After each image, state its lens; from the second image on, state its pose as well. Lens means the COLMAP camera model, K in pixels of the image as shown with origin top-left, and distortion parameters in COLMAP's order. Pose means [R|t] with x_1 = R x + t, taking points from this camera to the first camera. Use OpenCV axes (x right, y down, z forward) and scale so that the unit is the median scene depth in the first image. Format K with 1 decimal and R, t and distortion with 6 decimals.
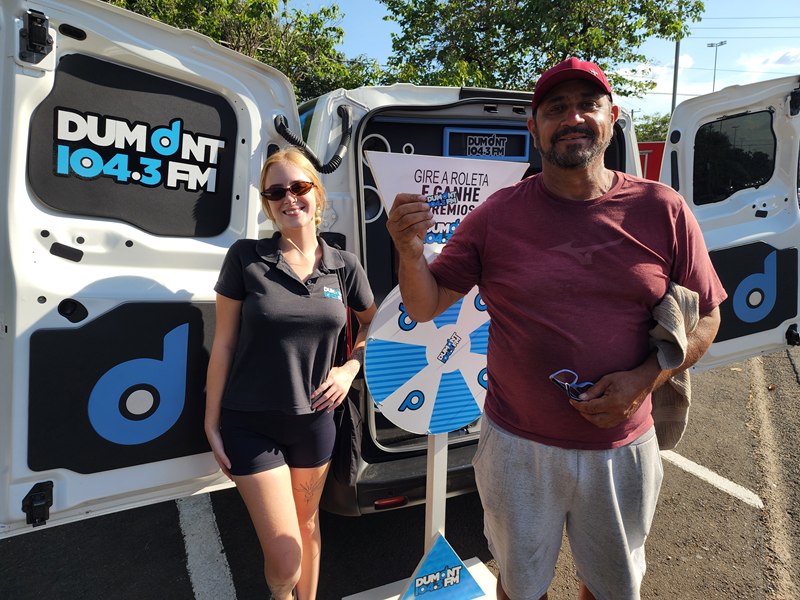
lens RADIAL K [[533.3, 0, 398.2], [0, 533.3, 300.3], [0, 0, 1]] dist [0.067378, -0.065712]
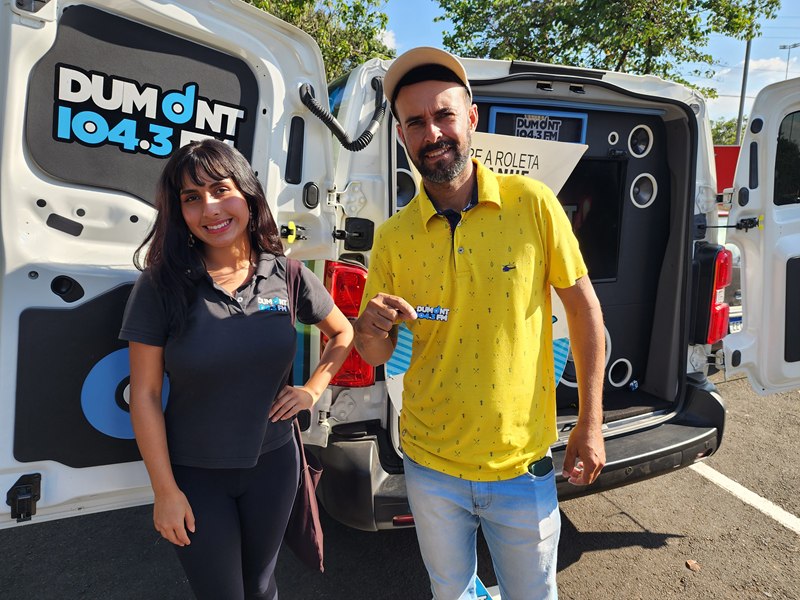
lens RADIAL K [[533.2, 0, 395.4], [0, 533.2, 304.4], [0, 0, 1]] dist [0.061592, -0.059252]
pose [[0.995762, 0.045940, -0.079673, 0.016913], [-0.045406, 0.998932, 0.008508, 0.009617], [0.079979, -0.004855, 0.996785, 0.111114]]
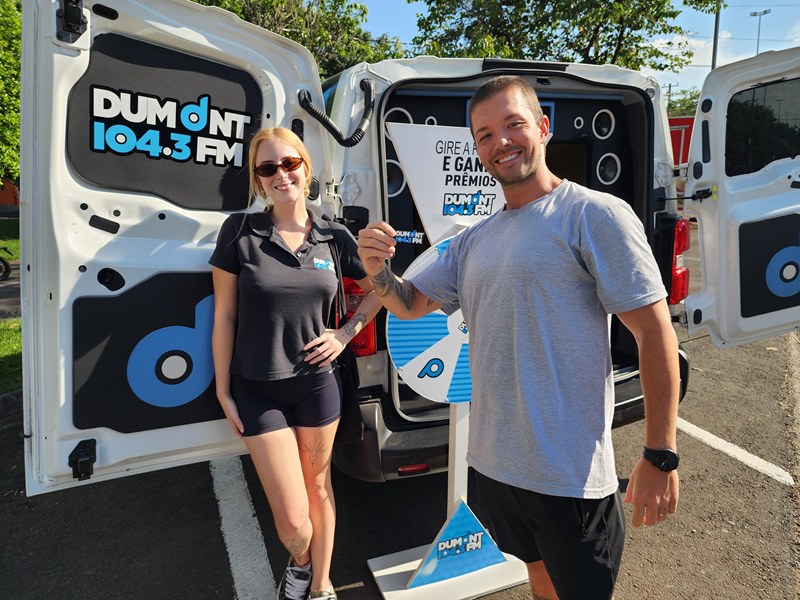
lens RADIAL K [[533.7, 0, 395.6], [0, 533.7, 300.1], [0, 0, 1]] dist [0.067875, -0.070560]
pose [[0.998444, -0.002274, -0.055725, 0.010173], [0.003963, 0.999536, 0.030213, 0.023263], [0.055630, -0.030387, 0.997989, -0.019705]]
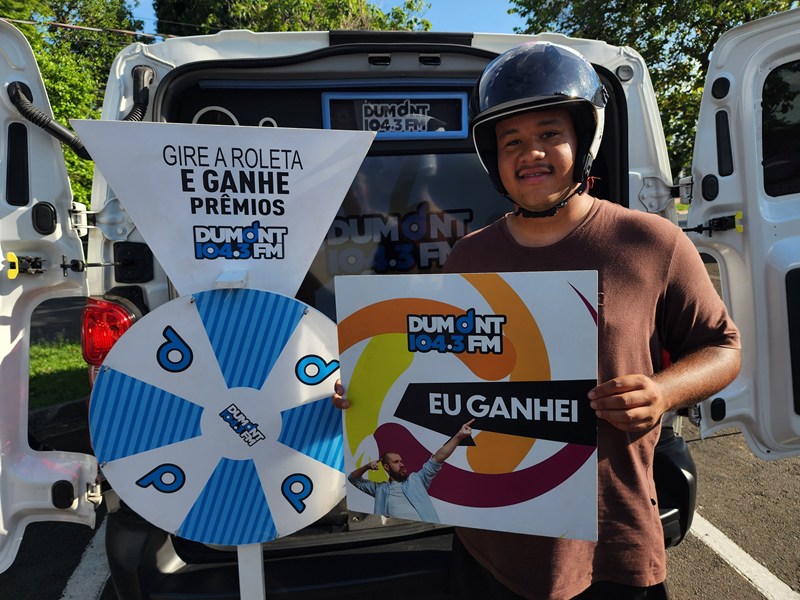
lens RADIAL K [[541.7, 0, 387.8], [0, 541.7, 304.4], [0, 0, 1]] dist [0.060542, -0.061932]
pose [[0.964788, 0.024620, -0.261875, 0.448411], [-0.026703, 0.999634, -0.004398, -0.053433], [0.261671, 0.011235, 0.965092, 0.411370]]
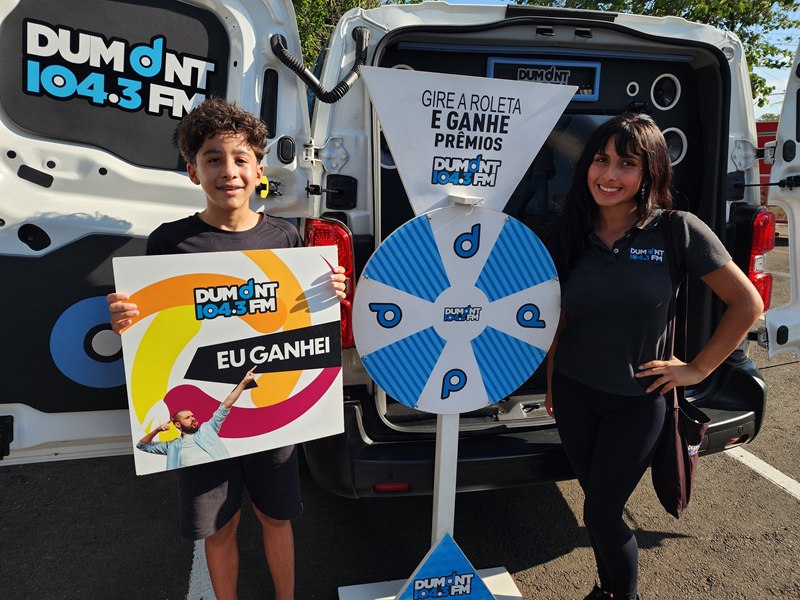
lens RADIAL K [[535.2, 0, 389.2], [0, 535.2, 294.2], [0, 0, 1]] dist [0.057524, -0.052230]
pose [[0.975982, 0.054696, -0.210874, 0.164506], [-0.053092, 0.998501, 0.013269, 0.058247], [0.211283, -0.001754, 0.977423, 0.167394]]
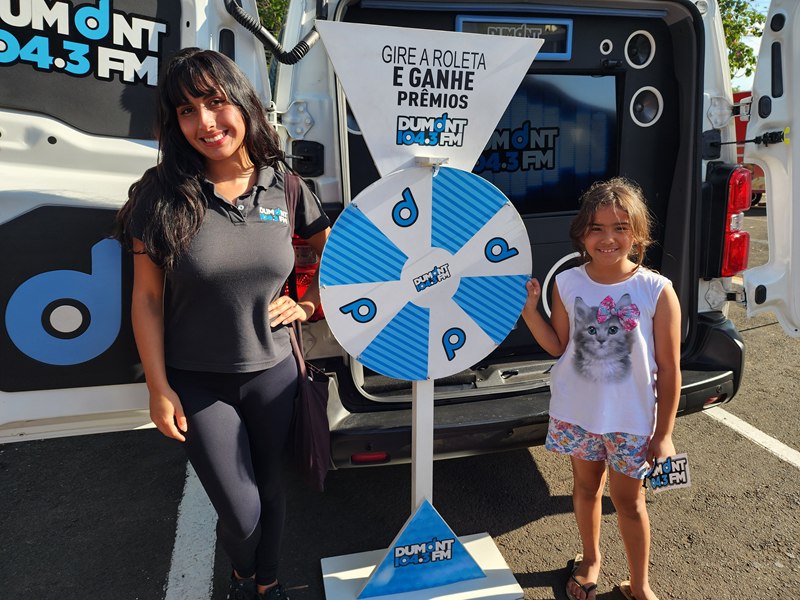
lens RADIAL K [[537.0, 0, 394.1], [0, 537.0, 295.6], [0, 0, 1]] dist [0.050918, -0.047012]
pose [[0.980792, 0.030223, -0.192699, 0.203463], [-0.021835, 0.998725, 0.045506, 0.084604], [0.193829, -0.040425, 0.980202, 0.190896]]
